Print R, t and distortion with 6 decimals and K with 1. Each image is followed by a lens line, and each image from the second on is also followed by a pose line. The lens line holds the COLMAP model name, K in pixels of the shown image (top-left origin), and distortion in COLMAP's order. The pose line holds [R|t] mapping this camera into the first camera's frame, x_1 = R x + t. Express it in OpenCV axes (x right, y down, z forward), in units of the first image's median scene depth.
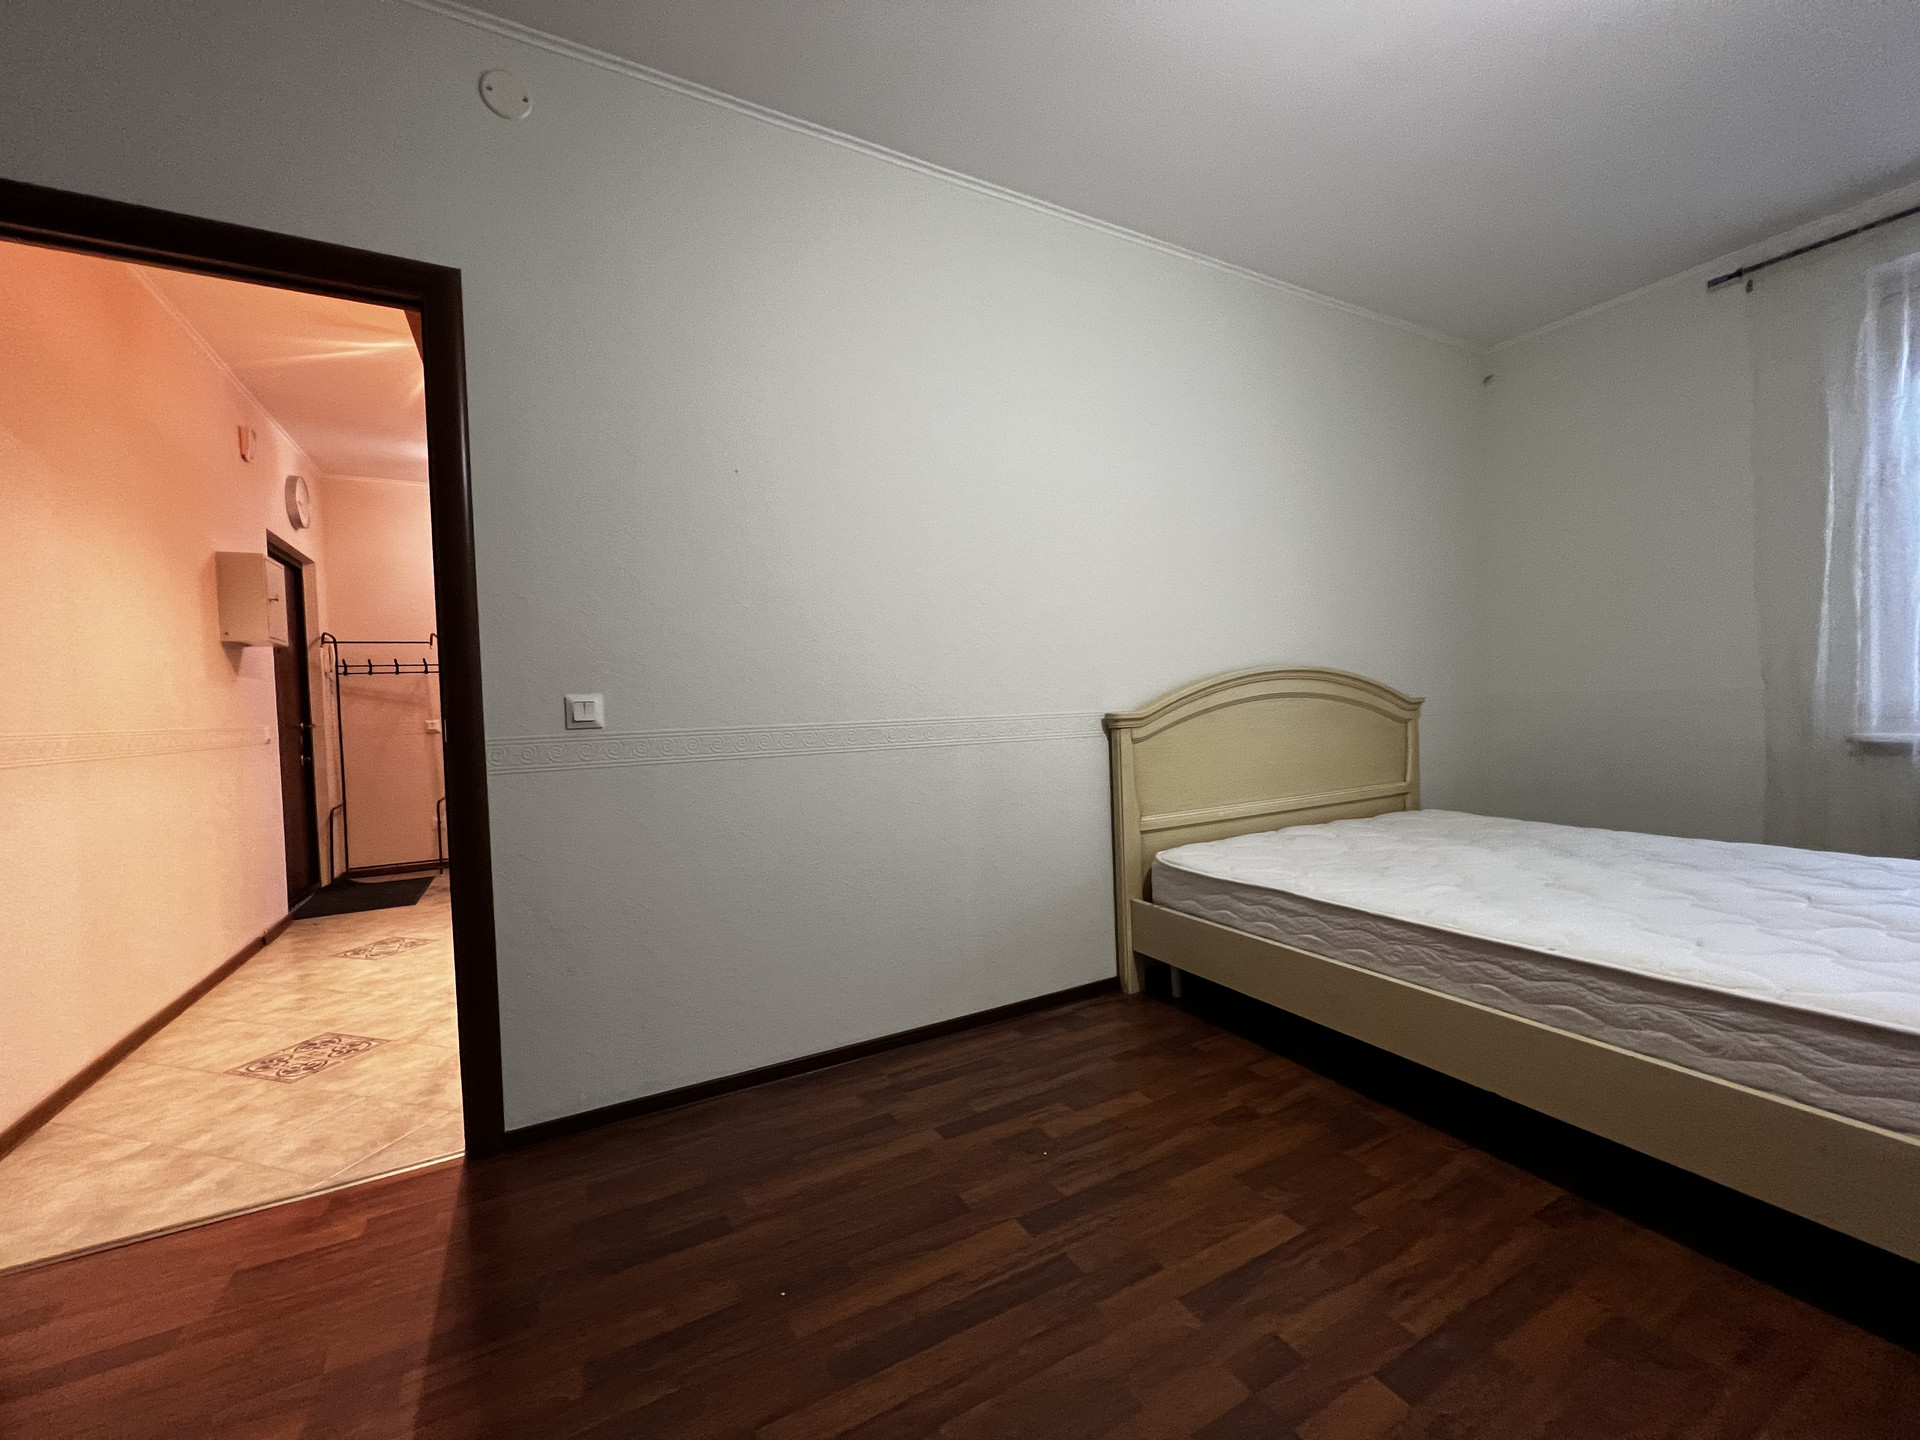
lens RADIAL K [[777.8, 0, 966.7], [0, 777.8, 721.3], [0, 0, 1]] dist [-0.000721, 0.000526]
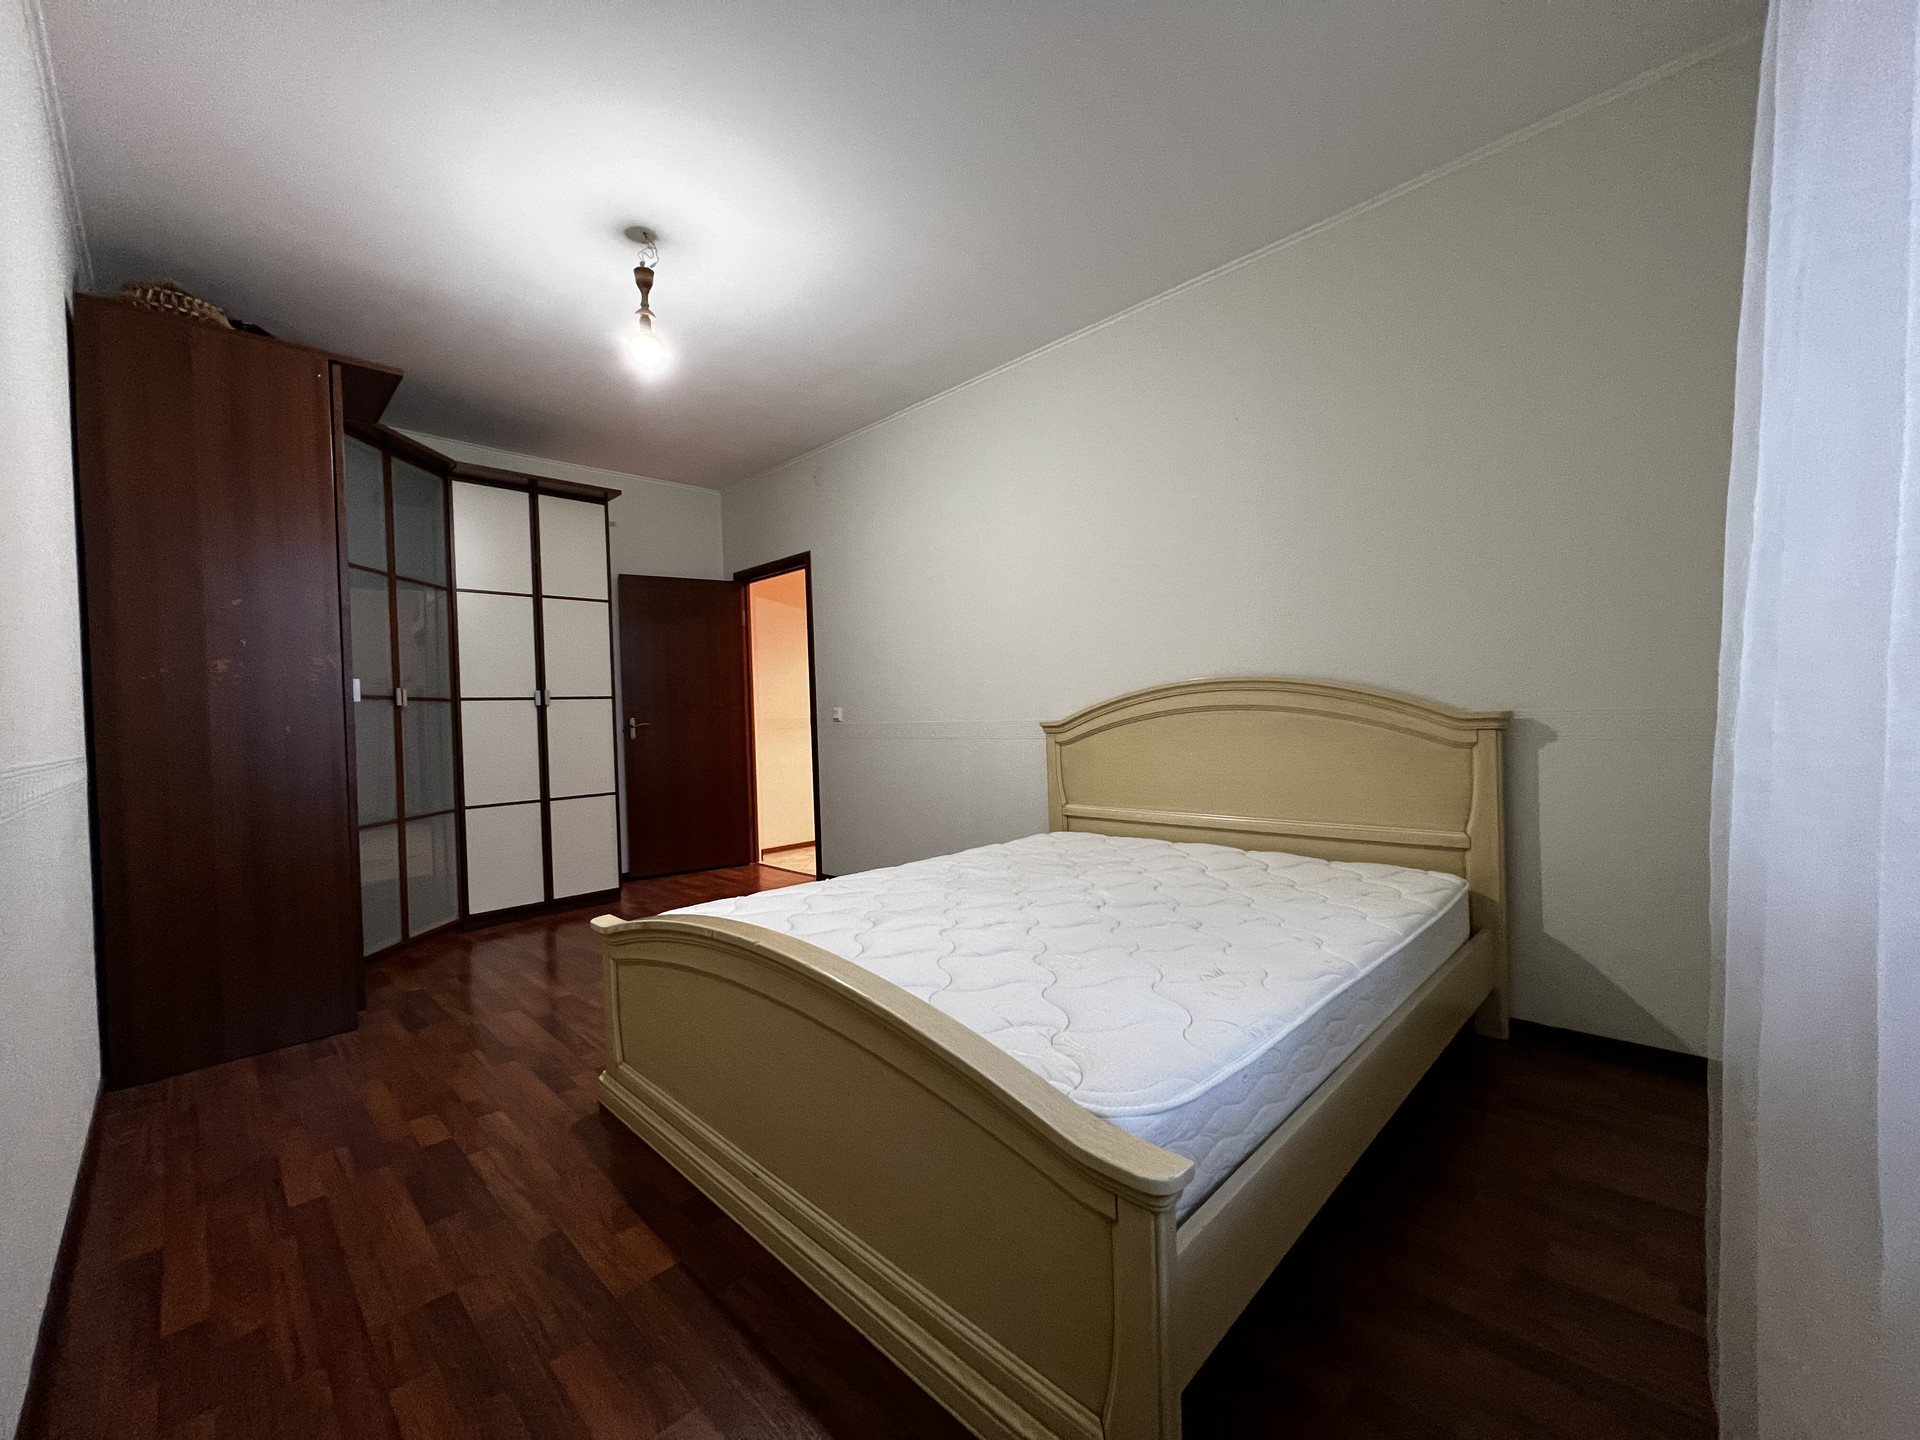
lens RADIAL K [[769.1, 0, 973.0], [0, 769.1, 721.5], [0, 0, 1]] dist [-0.000204, 0.000300]
pose [[0.293463, 0.049536, -0.954686, 1.368295], [0.018350, 0.998181, 0.057434, -0.085989], [0.955794, -0.034374, 0.292020, 0.486266]]
